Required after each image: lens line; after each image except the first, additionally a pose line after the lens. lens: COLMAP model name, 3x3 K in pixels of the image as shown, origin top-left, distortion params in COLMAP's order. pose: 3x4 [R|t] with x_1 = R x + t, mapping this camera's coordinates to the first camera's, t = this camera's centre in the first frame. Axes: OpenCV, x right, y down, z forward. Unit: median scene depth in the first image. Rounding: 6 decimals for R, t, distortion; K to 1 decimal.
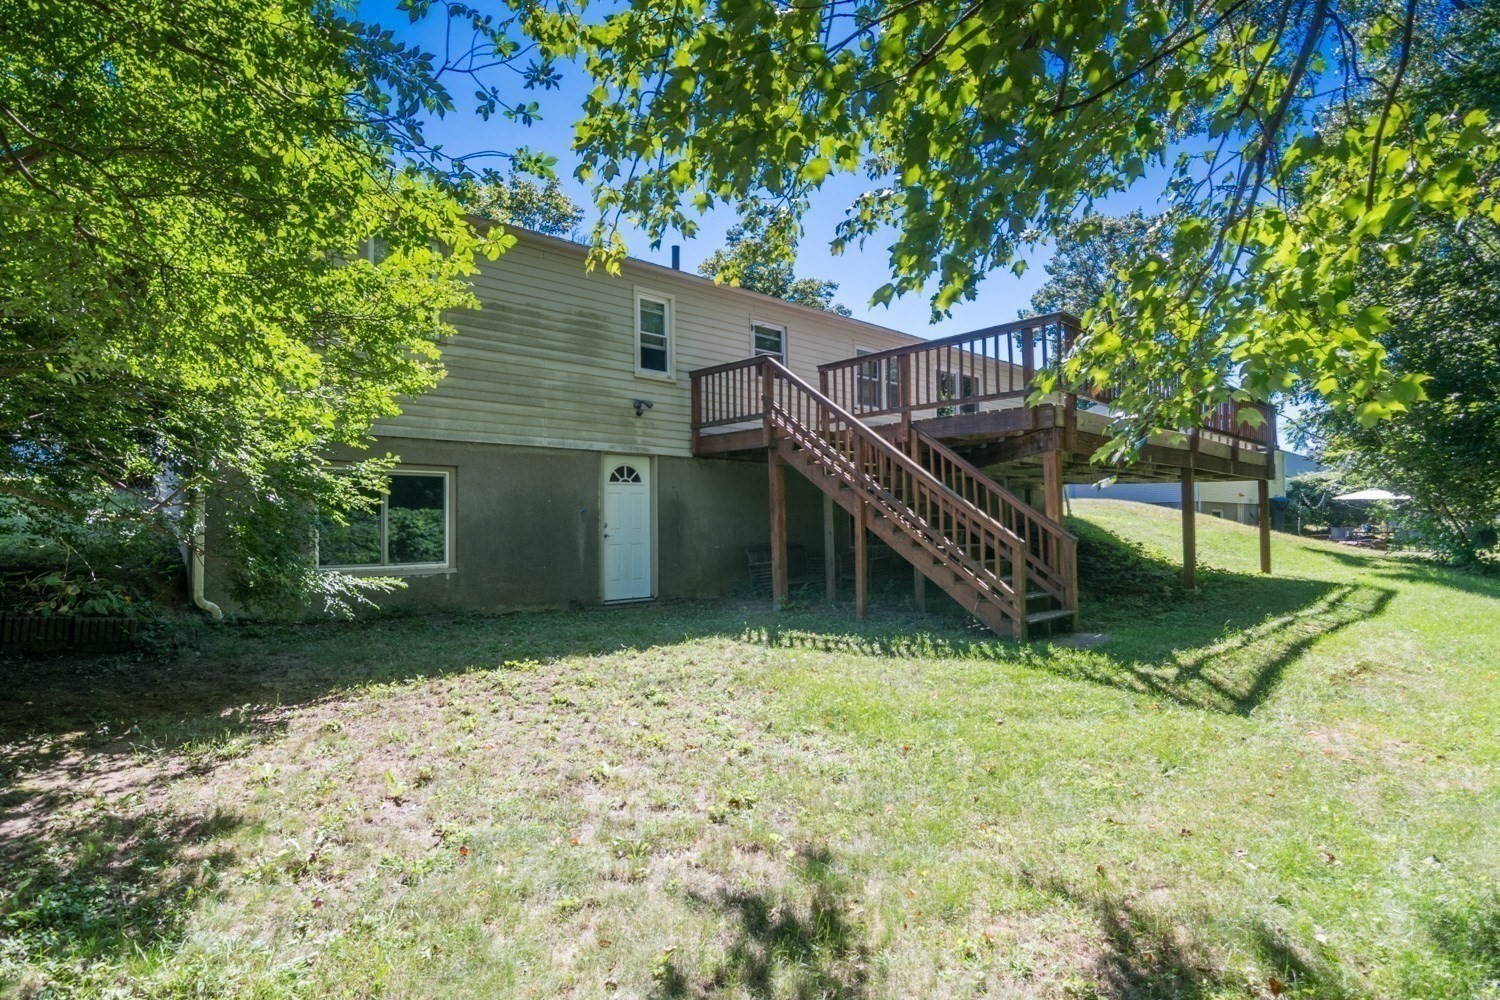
lens RADIAL K [[735.9, 0, 727.8], [0, 735.9, 506.4], [0, 0, 1]] dist [-0.011967, -0.001021]
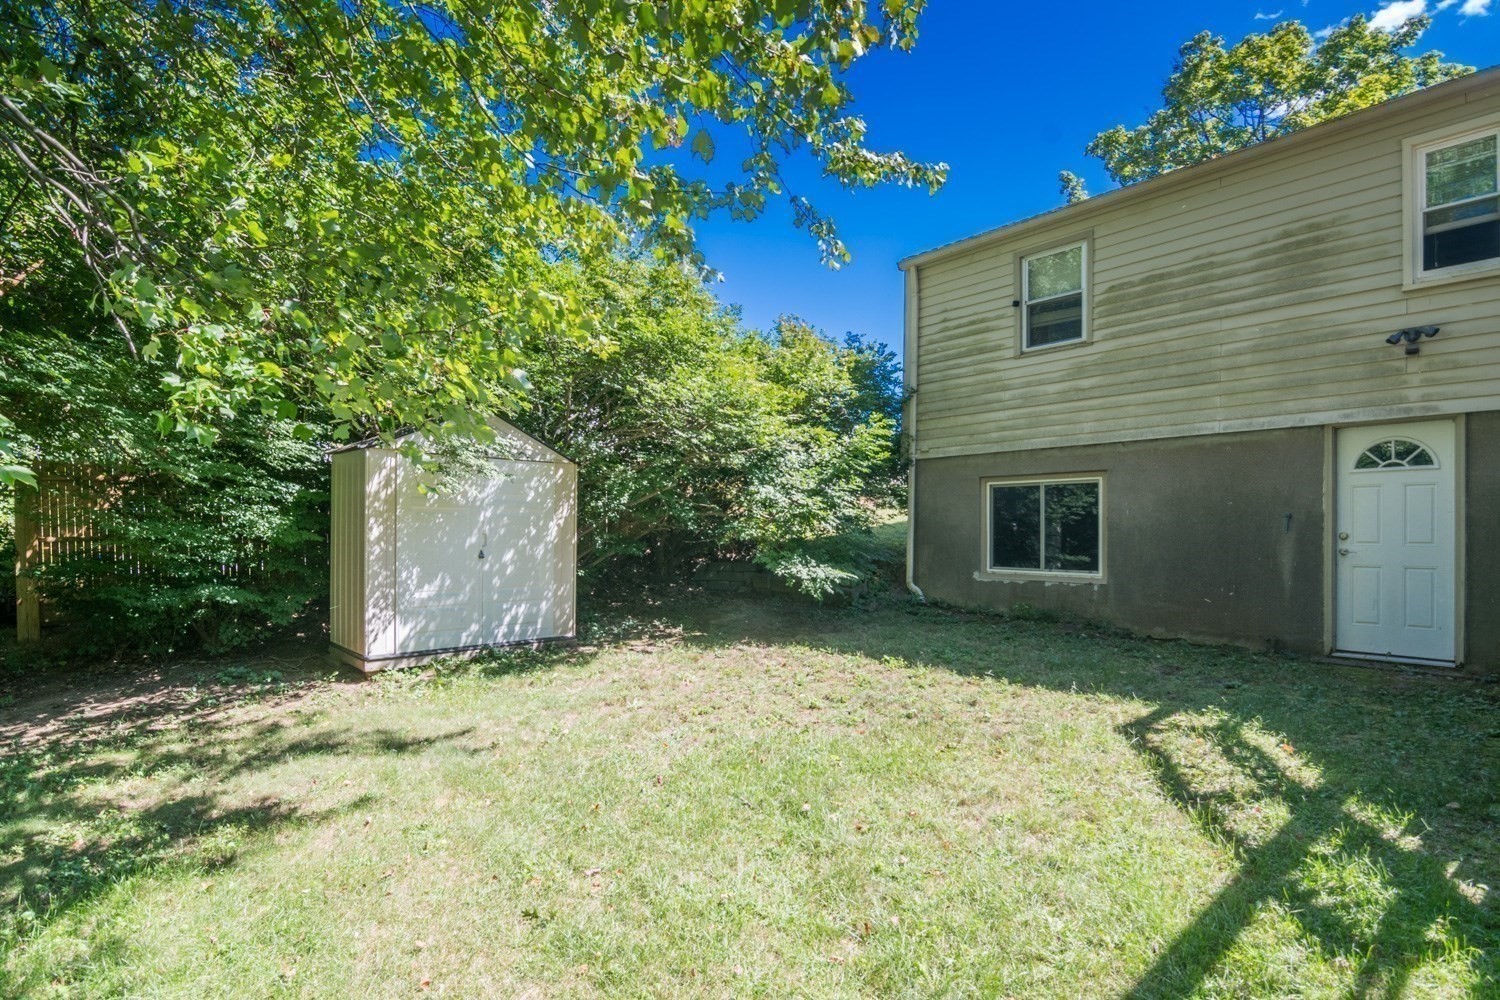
lens RADIAL K [[735.9, 0, 727.8], [0, 735.9, 506.4], [0, 0, 1]] dist [-0.011967, -0.001021]
pose [[-0.016785, -0.025267, -0.999540, 0.512989], [0.018614, 0.999500, -0.025578, 0.005721], [0.999686, -0.019035, -0.016306, 0.483688]]
